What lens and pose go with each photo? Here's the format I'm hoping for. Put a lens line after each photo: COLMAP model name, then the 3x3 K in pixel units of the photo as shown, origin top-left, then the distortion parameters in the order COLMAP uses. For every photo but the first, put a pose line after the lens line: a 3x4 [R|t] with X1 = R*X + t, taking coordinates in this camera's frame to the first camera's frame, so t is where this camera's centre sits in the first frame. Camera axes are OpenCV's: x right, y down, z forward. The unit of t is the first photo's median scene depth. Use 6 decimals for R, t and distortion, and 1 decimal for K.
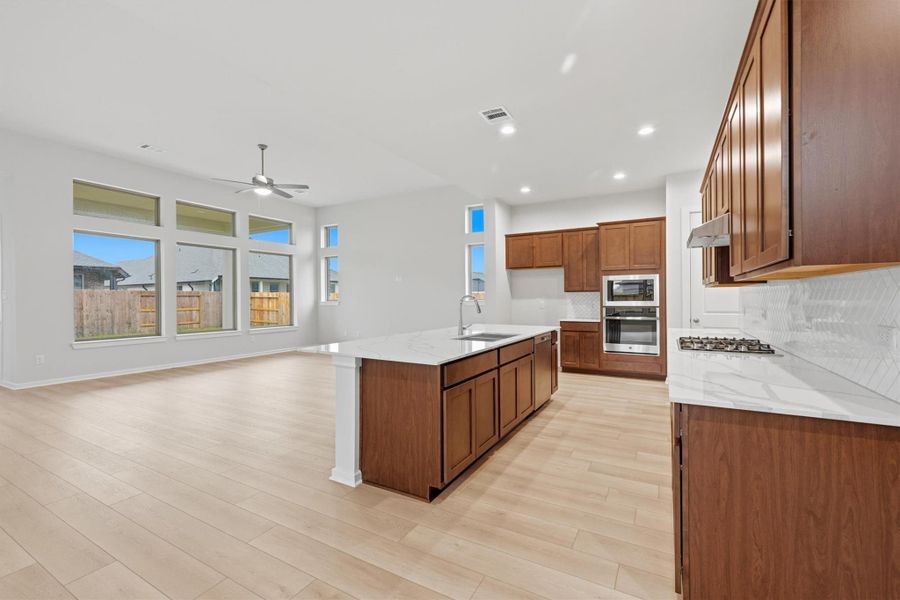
lens RADIAL K [[361.6, 0, 450.0], [0, 361.6, 300.0], [0, 0, 1]] dist [0.000839, 0.000079]
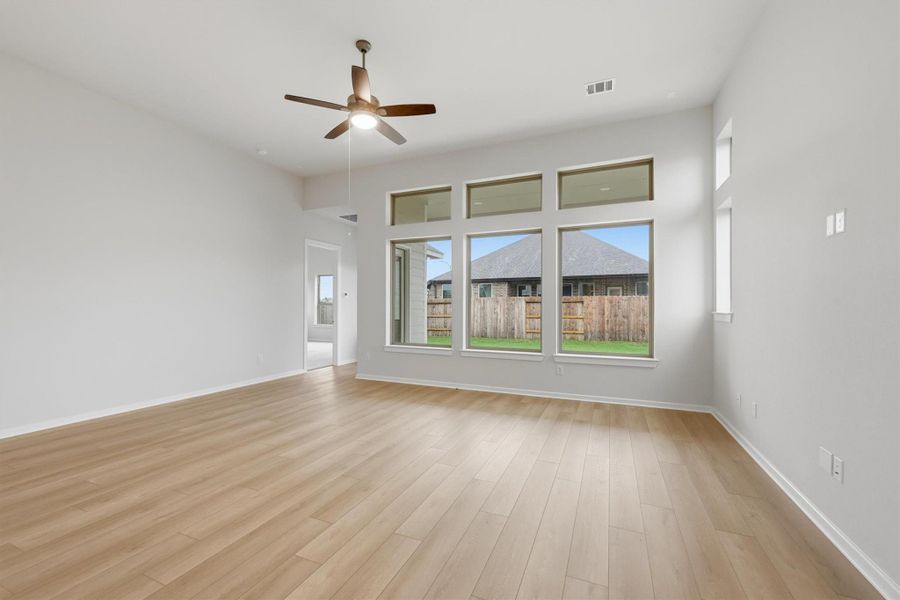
lens RADIAL K [[362.8, 0, 432.9], [0, 362.8, 304.1], [0, 0, 1]] dist [0.001302, 0.000166]
pose [[0.019026, -0.002842, -0.999815, 0.042363], [-0.000810, 0.999996, -0.002858, -0.001878], [0.999819, 0.000864, 0.019024, 0.638852]]
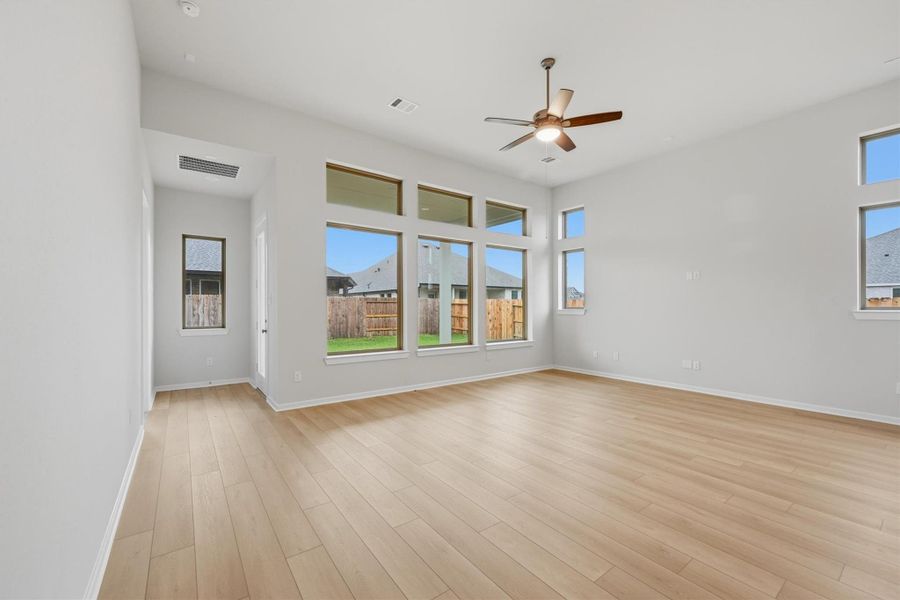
lens RADIAL K [[376.9, 0, 441.8], [0, 376.9, 309.1], [0, 0, 1]] dist [-0.000120, -0.000094]
pose [[0.883174, 0.008040, -0.468976, -0.215454], [-0.005257, 0.999960, 0.007243, -0.000875], [0.469015, -0.003931, 0.883181, 0.193674]]
